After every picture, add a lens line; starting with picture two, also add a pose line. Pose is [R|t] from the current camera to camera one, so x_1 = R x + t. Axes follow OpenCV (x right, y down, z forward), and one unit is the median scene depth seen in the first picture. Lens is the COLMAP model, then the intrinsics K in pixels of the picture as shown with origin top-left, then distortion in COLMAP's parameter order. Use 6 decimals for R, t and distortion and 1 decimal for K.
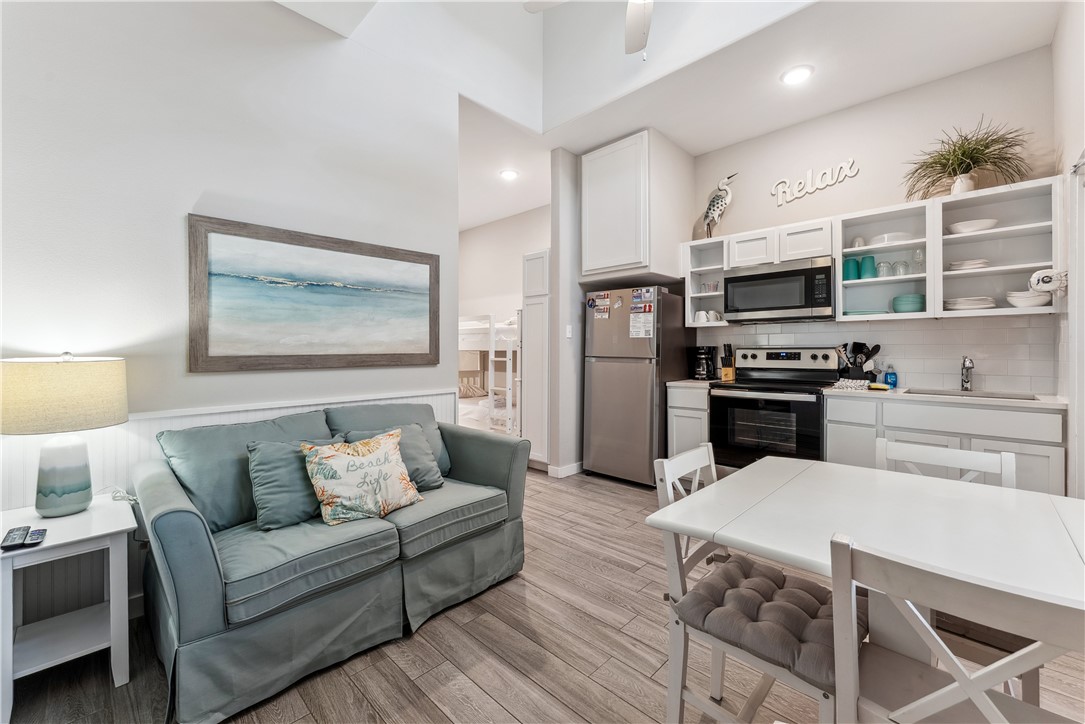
lens RADIAL K [[442.8, 0, 540.2], [0, 442.8, 349.1], [0, 0, 1]] dist [-0.003556, -0.000563]
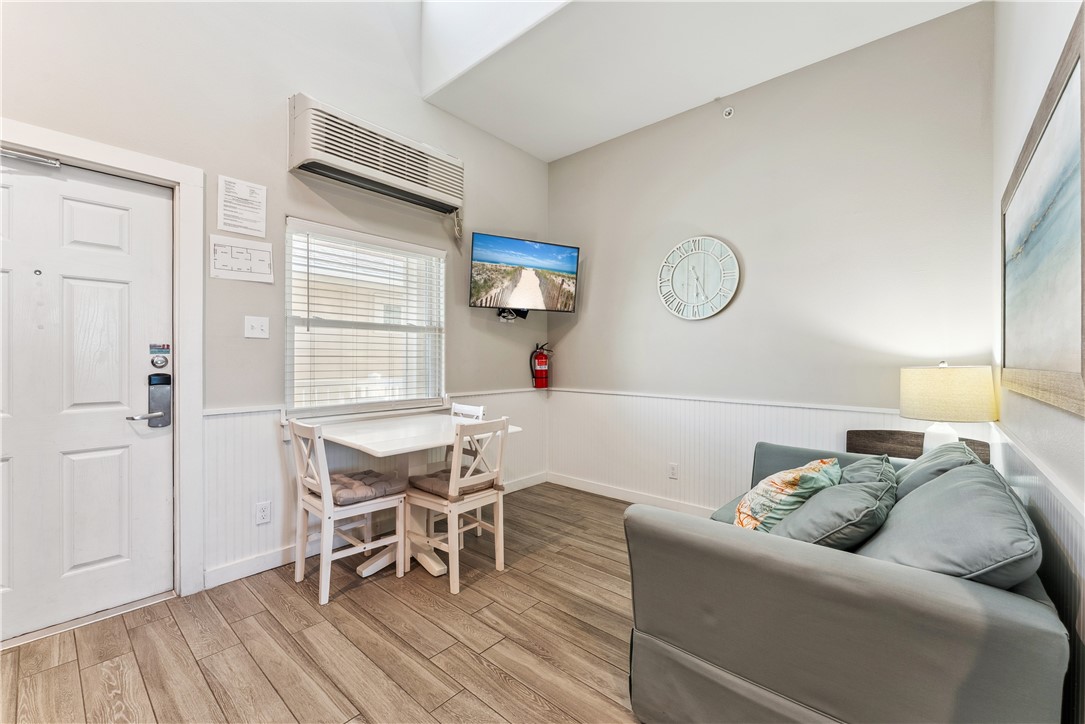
lens RADIAL K [[445.7, 0, 547.6], [0, 445.7, 357.6], [0, 0, 1]] dist [-0.001005, -0.000332]
pose [[-0.998273, -0.002809, -0.058685, 0.087279], [-0.002930, 0.999994, 0.001977, -0.001583], [0.058679, 0.002146, -0.998275, 1.214390]]
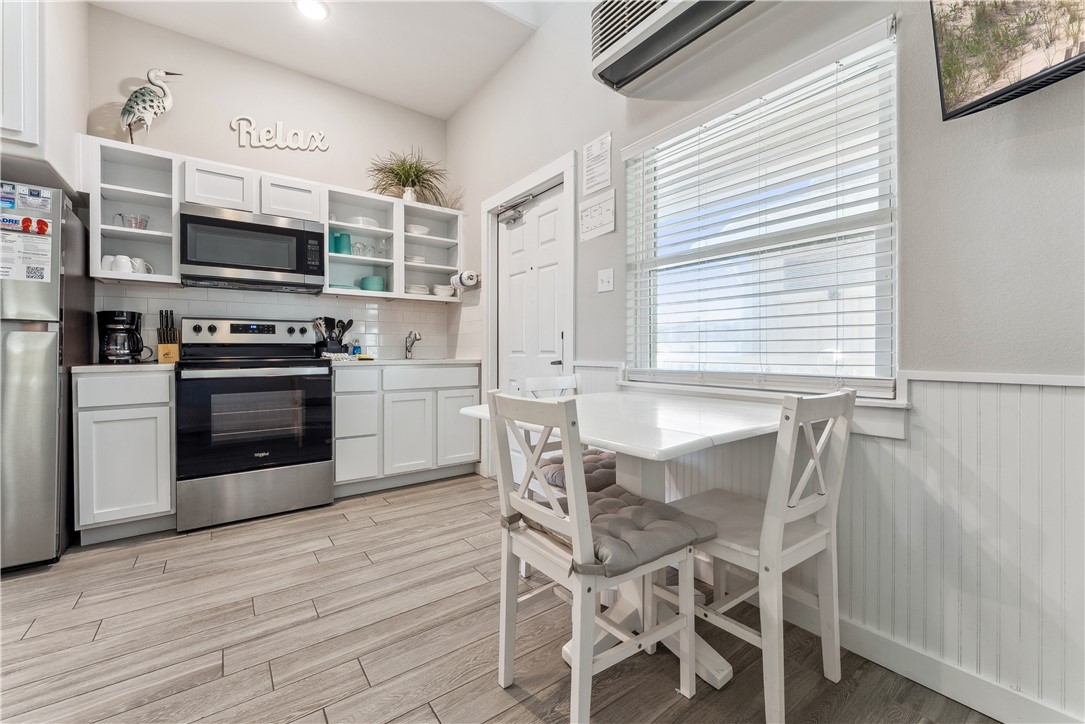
lens RADIAL K [[441.6, 0, 541.4], [0, 441.6, 352.2], [0, 0, 1]] dist [-0.001459, 0.000359]
pose [[0.165224, -0.001107, 0.986255, -0.209475], [0.001317, 0.999999, 0.000901, 0.069481], [-0.986255, 0.001150, 0.165225, 0.383026]]
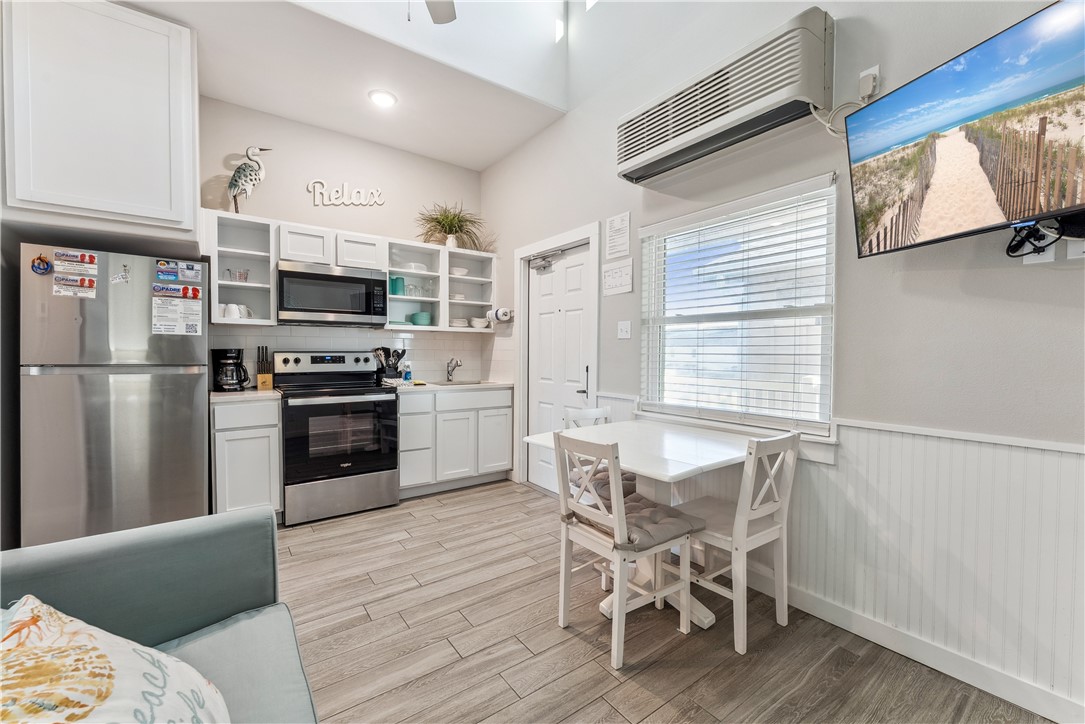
lens RADIAL K [[441.7, 0, 543.4], [0, 441.7, 364.2], [0, 0, 1]] dist [0.000252, -0.000012]
pose [[0.164235, -0.022930, 0.986155, -0.415238], [-0.005721, 0.999691, 0.024198, -0.001038], [-0.986405, -0.009616, 0.164053, 0.414326]]
